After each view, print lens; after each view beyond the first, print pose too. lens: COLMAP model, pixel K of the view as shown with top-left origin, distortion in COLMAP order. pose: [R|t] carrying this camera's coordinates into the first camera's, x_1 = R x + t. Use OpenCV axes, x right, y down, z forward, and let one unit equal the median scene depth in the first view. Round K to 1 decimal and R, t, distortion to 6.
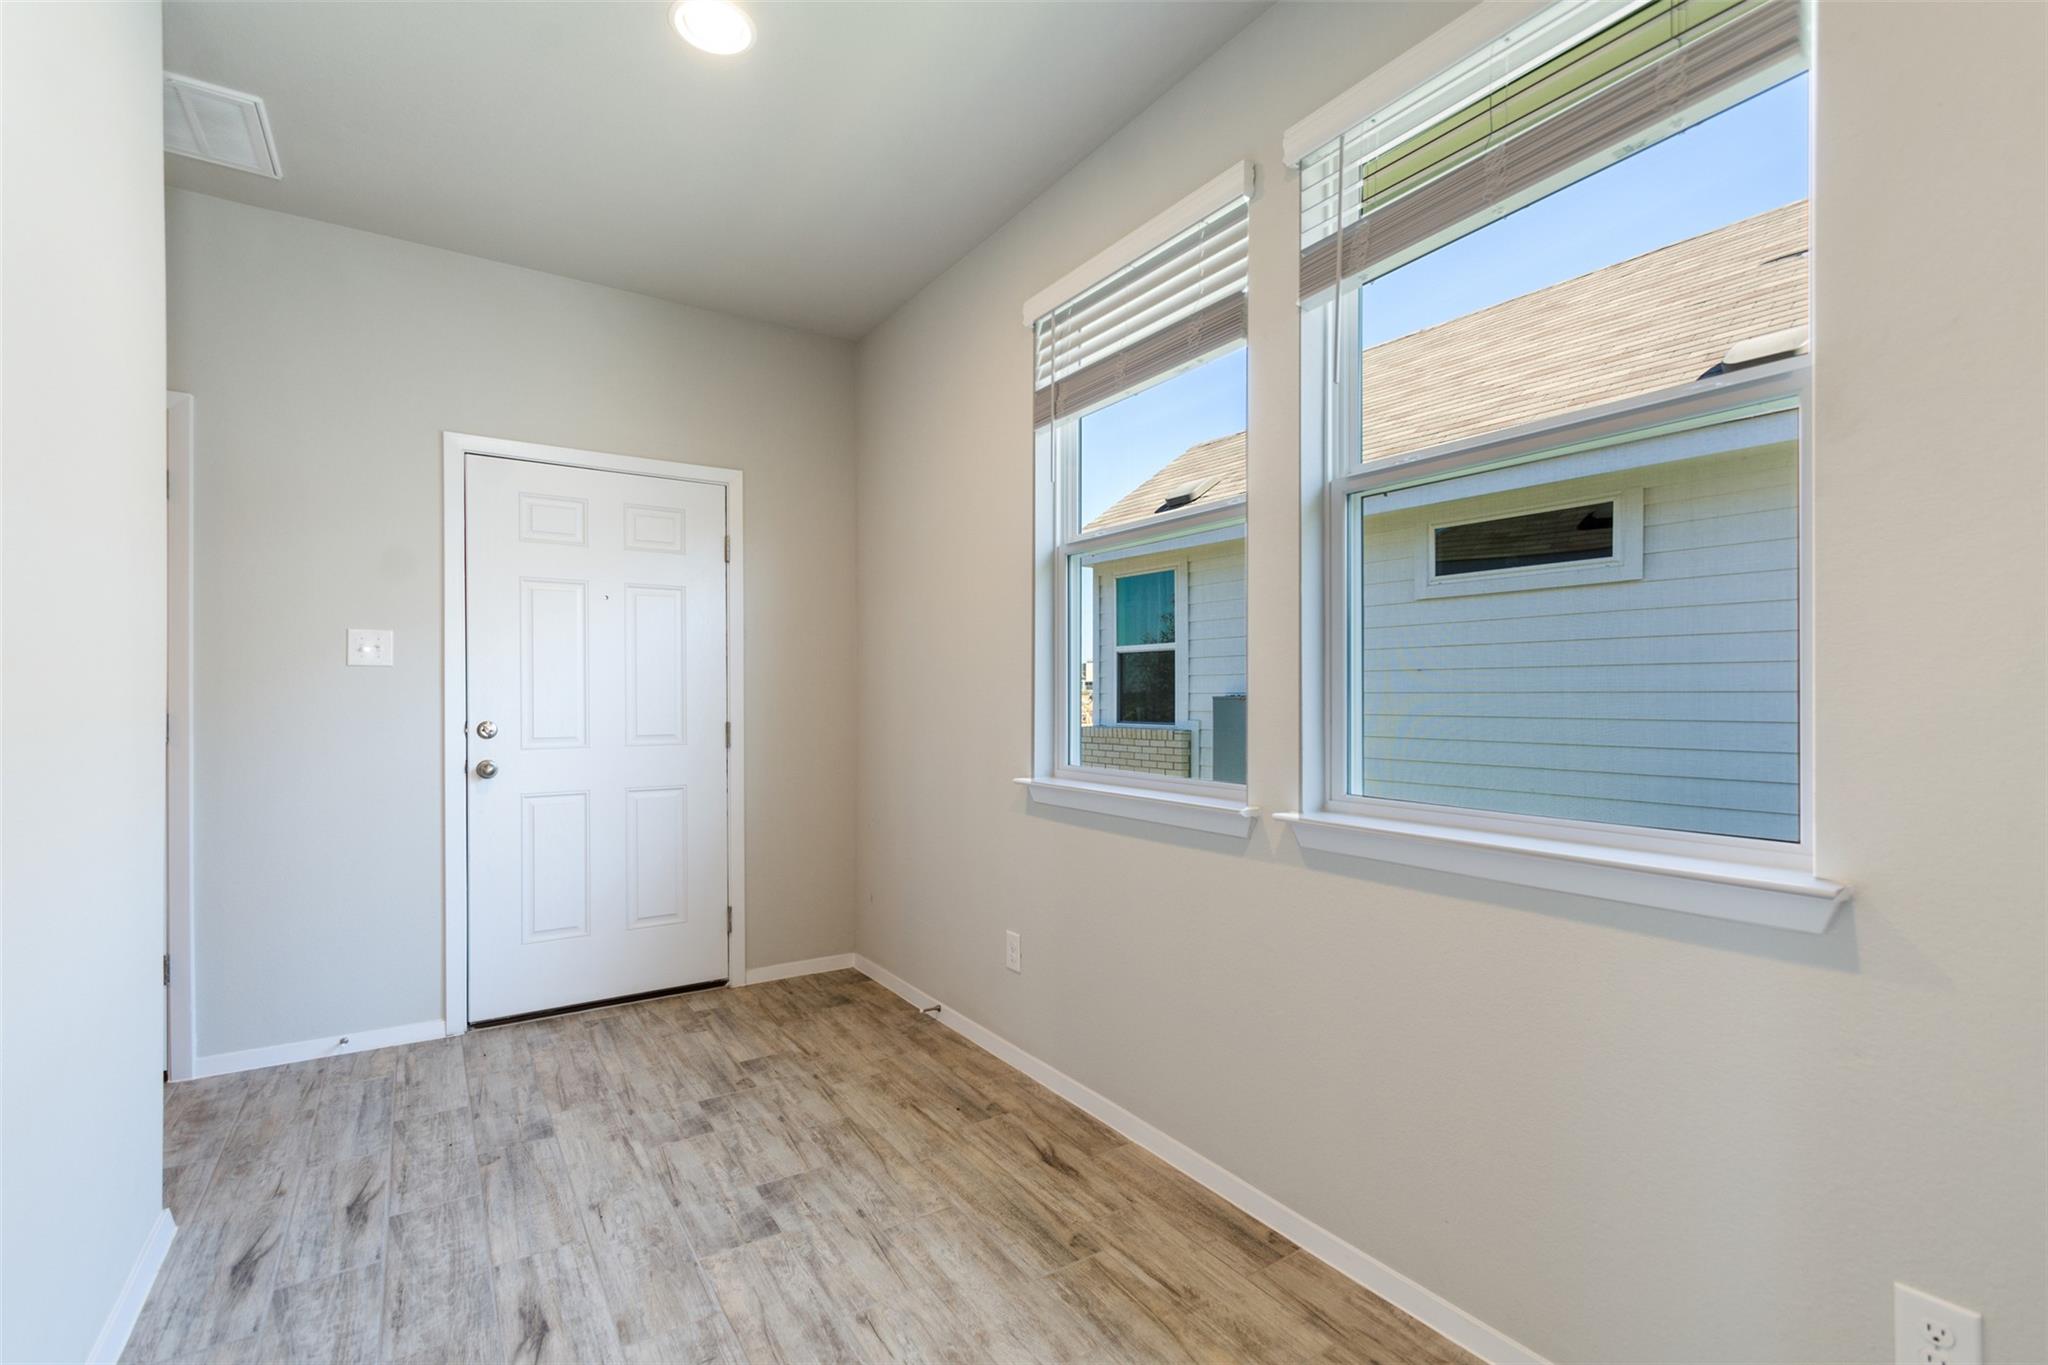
lens RADIAL K [[897.8, 0, 1003.0], [0, 897.8, 700.4], [0, 0, 1]] dist [0.004578, 0.000015]
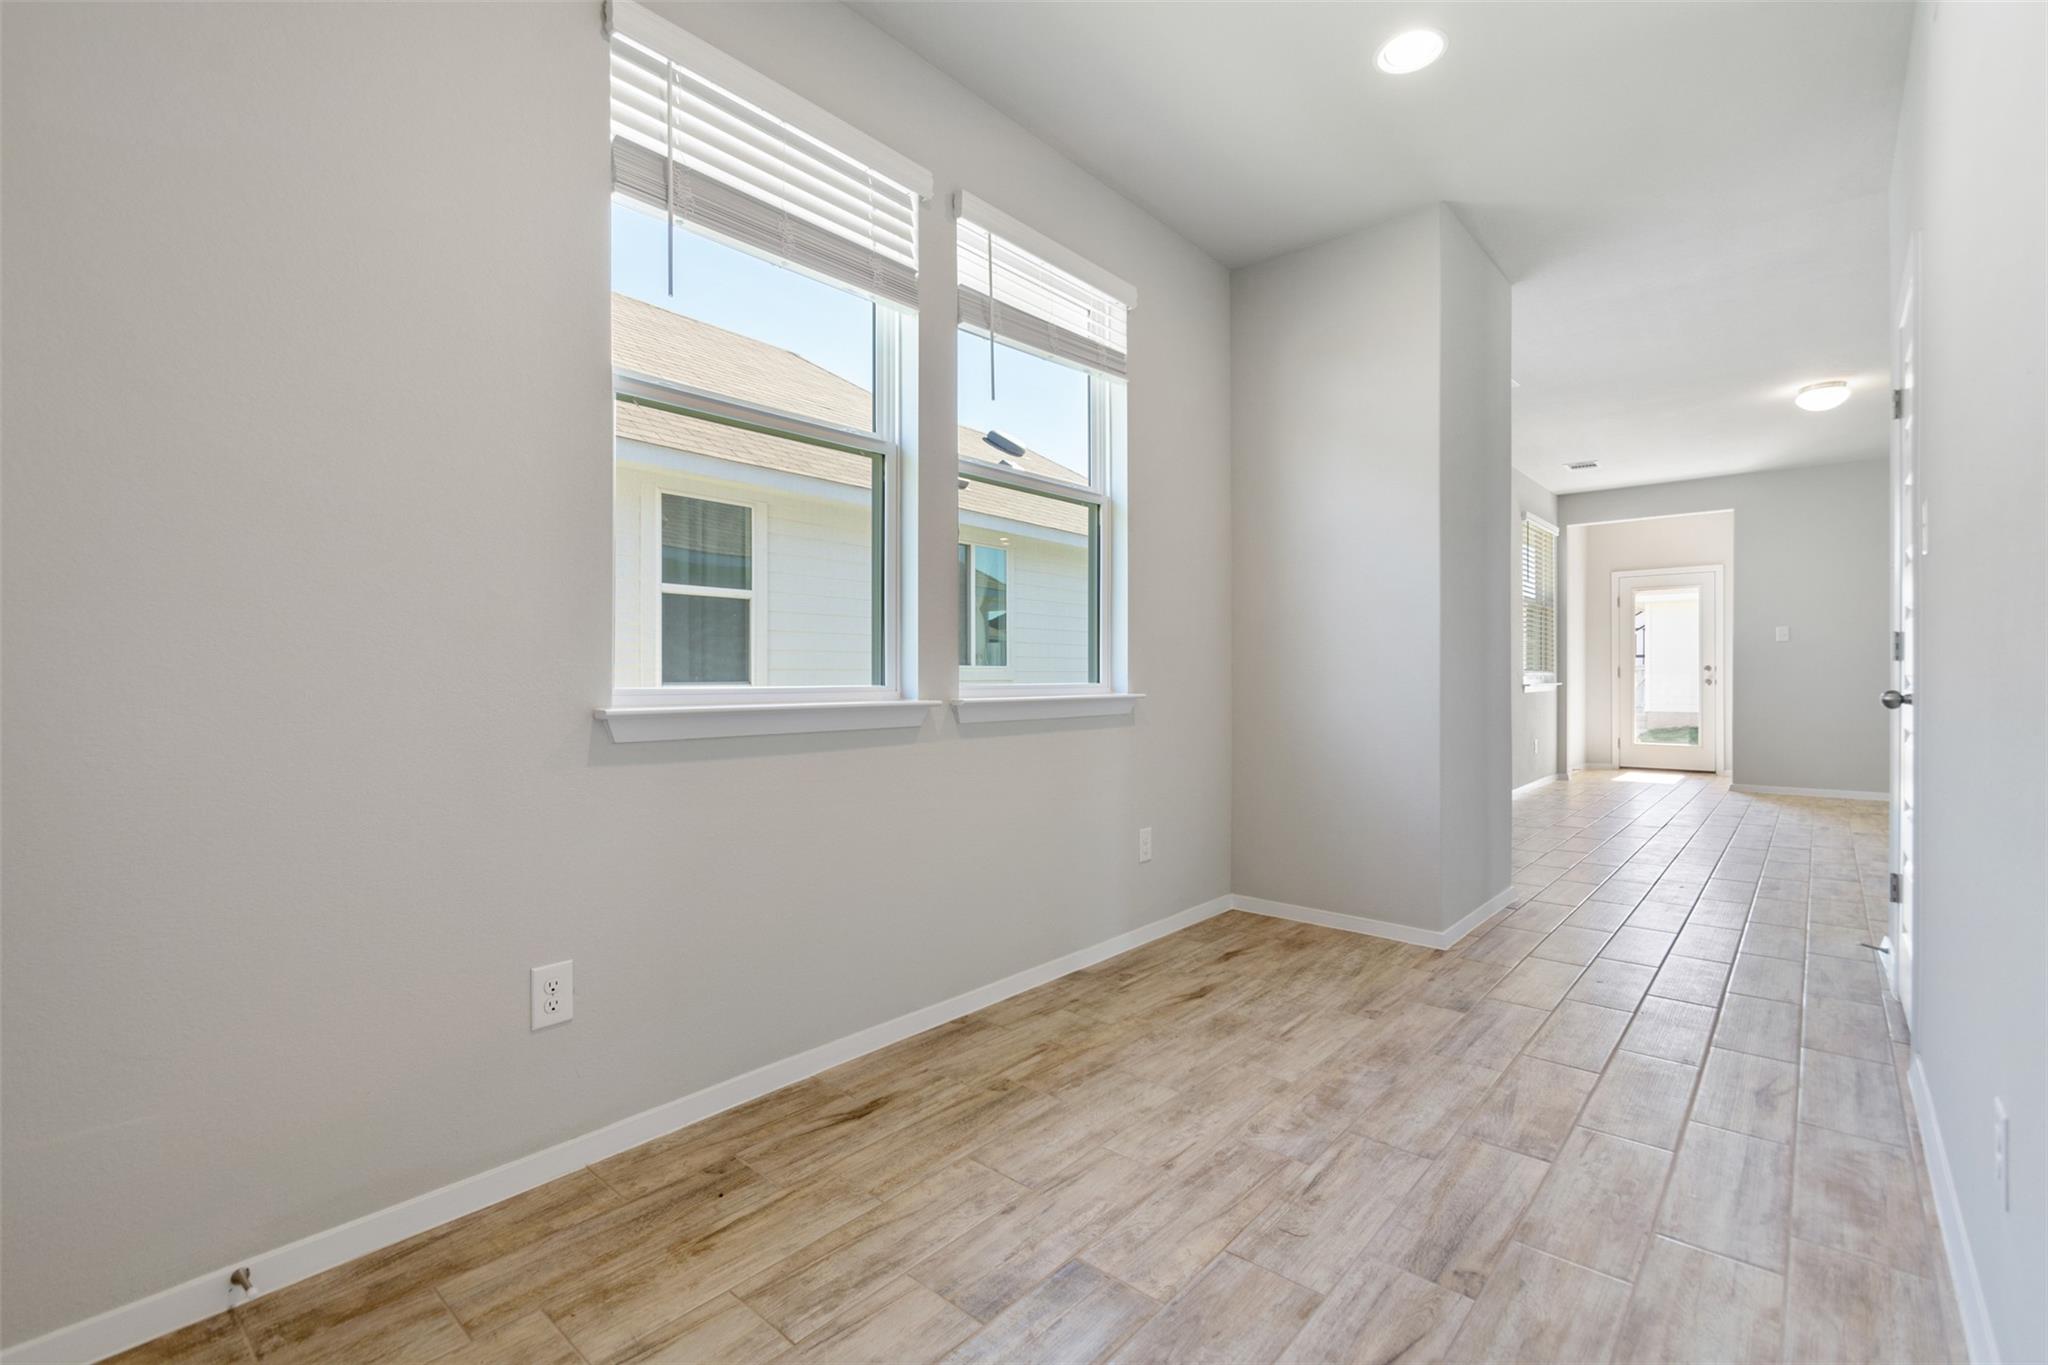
lens RADIAL K [[906.1, 0, 1007.8], [0, 906.1, 683.7], [0, 0, 1]] dist [0.000744, -0.000412]
pose [[-0.262710, -0.008065, 0.964841, -1.005846], [0.005136, 0.999939, 0.009757, 0.089943], [-0.964861, 0.007518, -0.262652, 1.288677]]
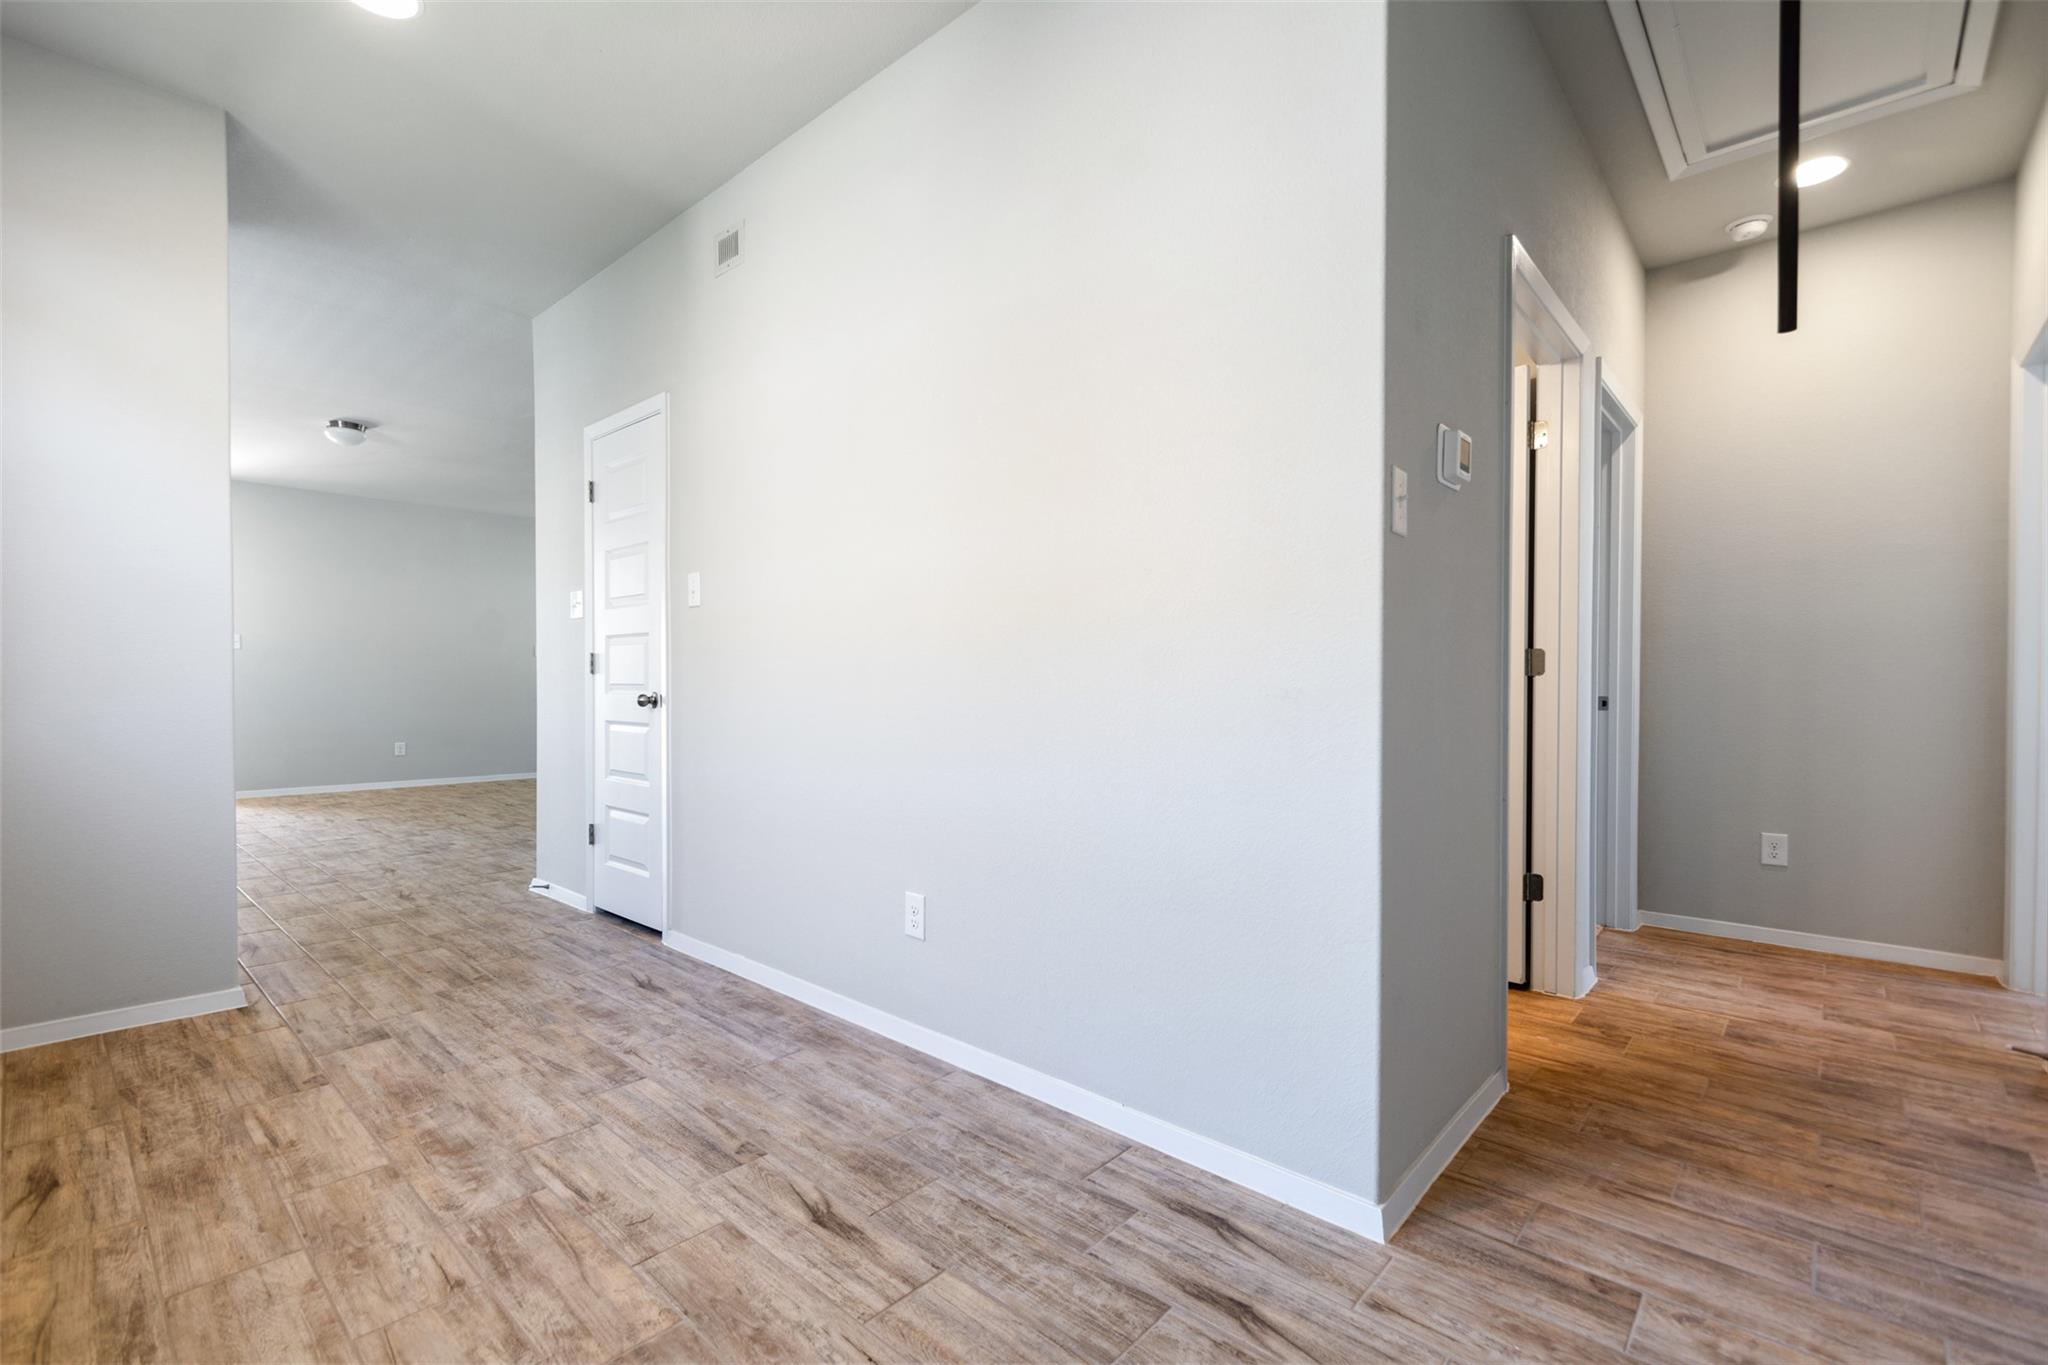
lens RADIAL K [[906.1, 0, 1007.8], [0, 906.1, 683.7], [0, 0, 1]] dist [0.000744, -0.000412]
pose [[-0.967594, -0.005816, -0.252444, -0.394495], [-0.006595, 0.999976, 0.002242, 0.087054], [0.252425, 0.003834, -0.967609, 1.748396]]
